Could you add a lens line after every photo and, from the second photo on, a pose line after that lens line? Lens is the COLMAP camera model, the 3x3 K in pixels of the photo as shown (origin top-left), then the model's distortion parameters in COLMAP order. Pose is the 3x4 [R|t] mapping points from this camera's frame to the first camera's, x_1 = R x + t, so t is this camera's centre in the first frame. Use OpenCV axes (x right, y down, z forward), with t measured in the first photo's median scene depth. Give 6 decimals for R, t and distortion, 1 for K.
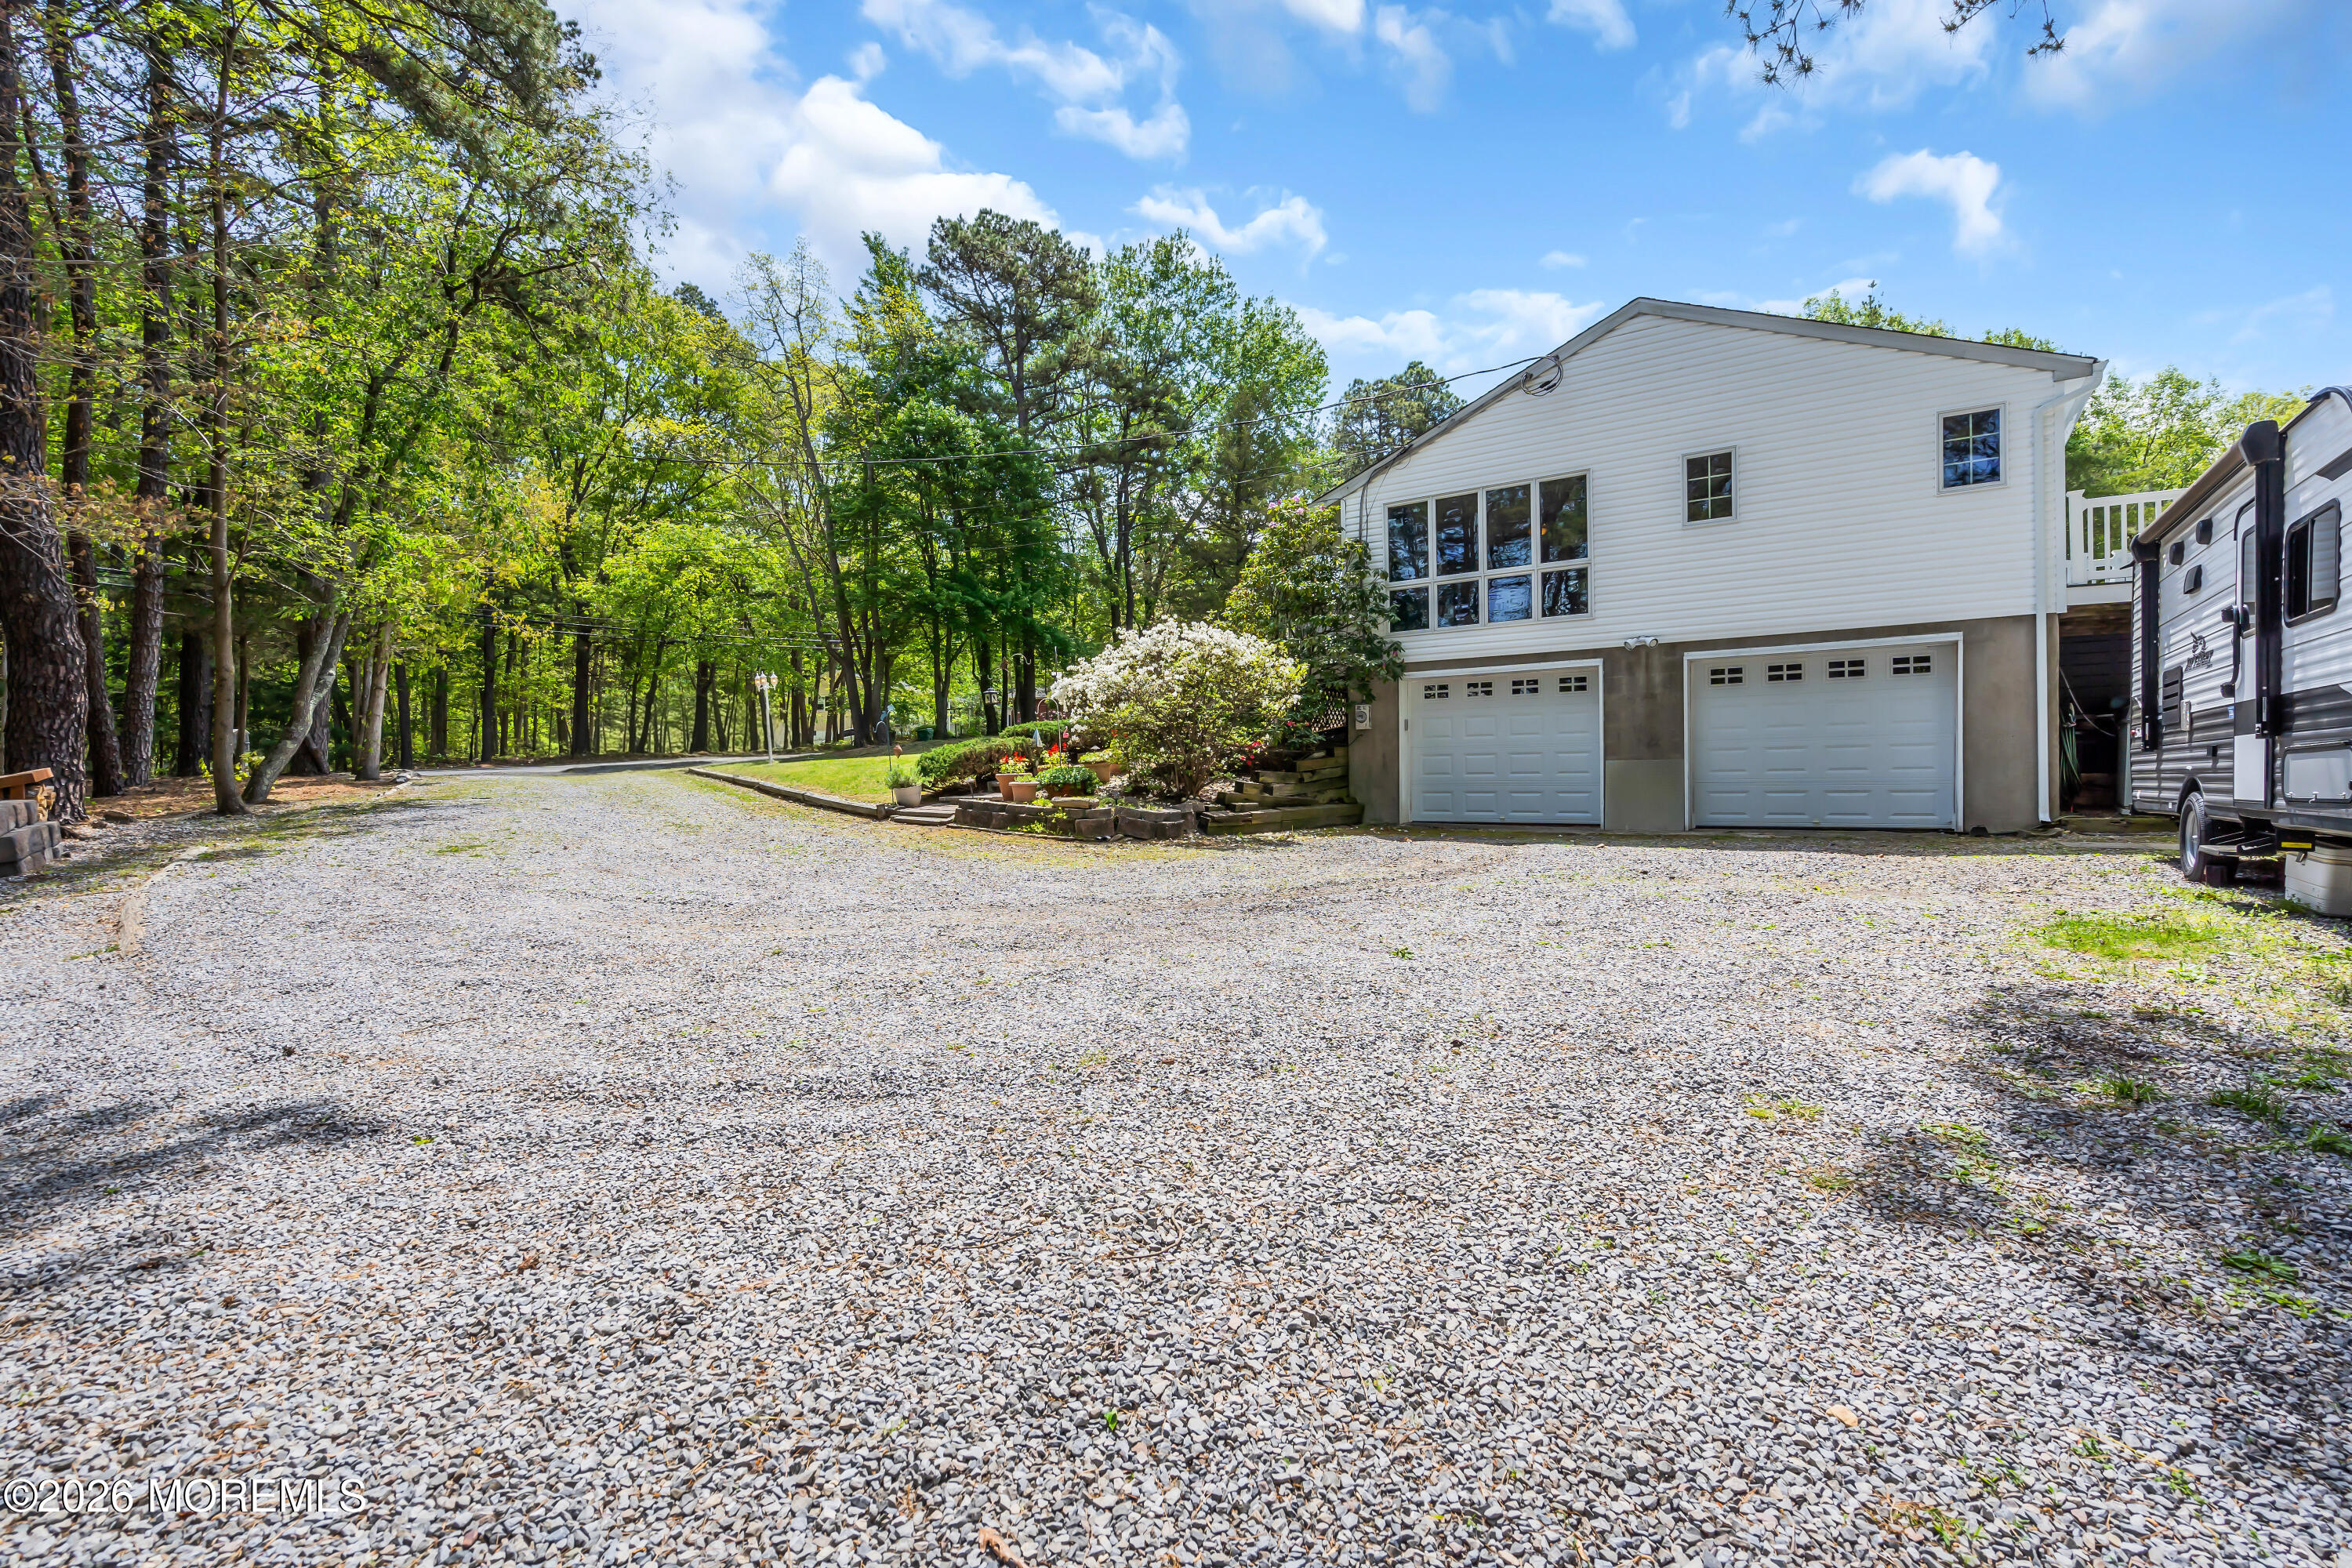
lens RADIAL K [[1067.8, 0, 1169.9], [0, 1067.8, 790.7], [0, 0, 1]] dist [-0.000996, -0.001427]
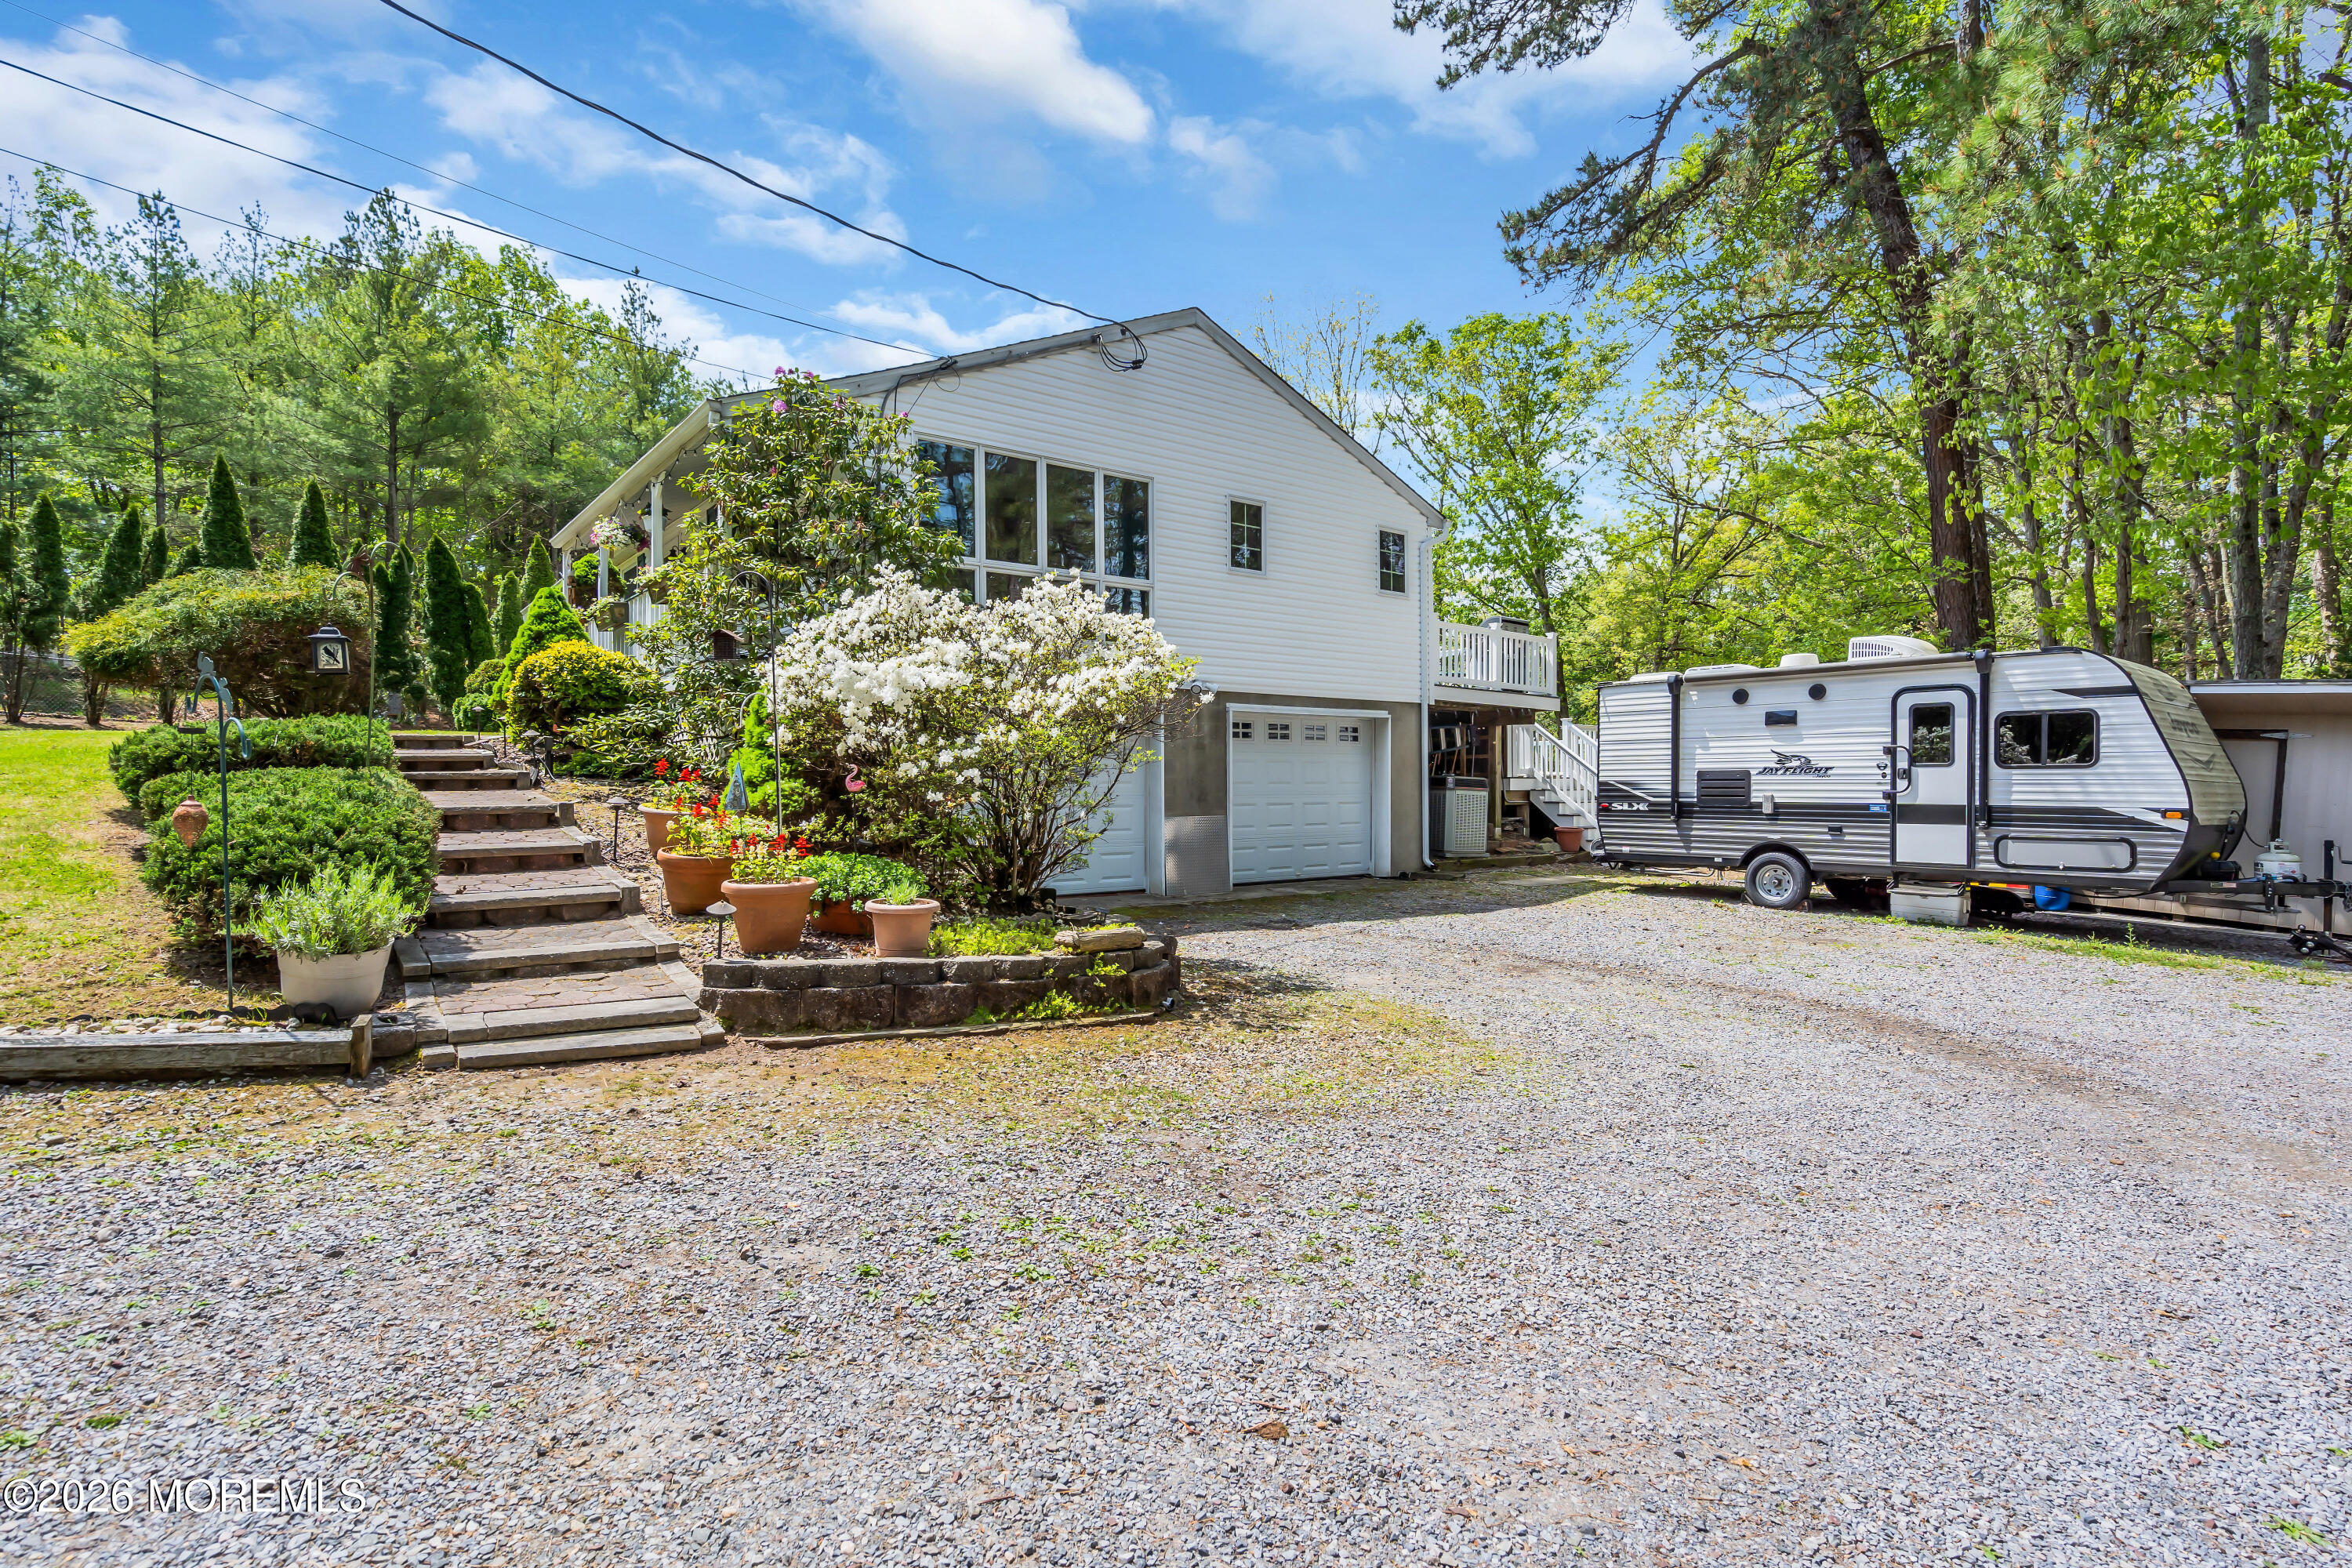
lens RADIAL K [[1103.0, 0, 1173.1], [0, 1103.0, 790.9], [0, 0, 1]] dist [-0.005533, 0.000732]
pose [[0.326197, 0.011955, 0.945226, -0.467137], [0.008824, 0.999838, -0.015692, -0.036581], [-0.945261, 0.013460, 0.326038, 0.742962]]
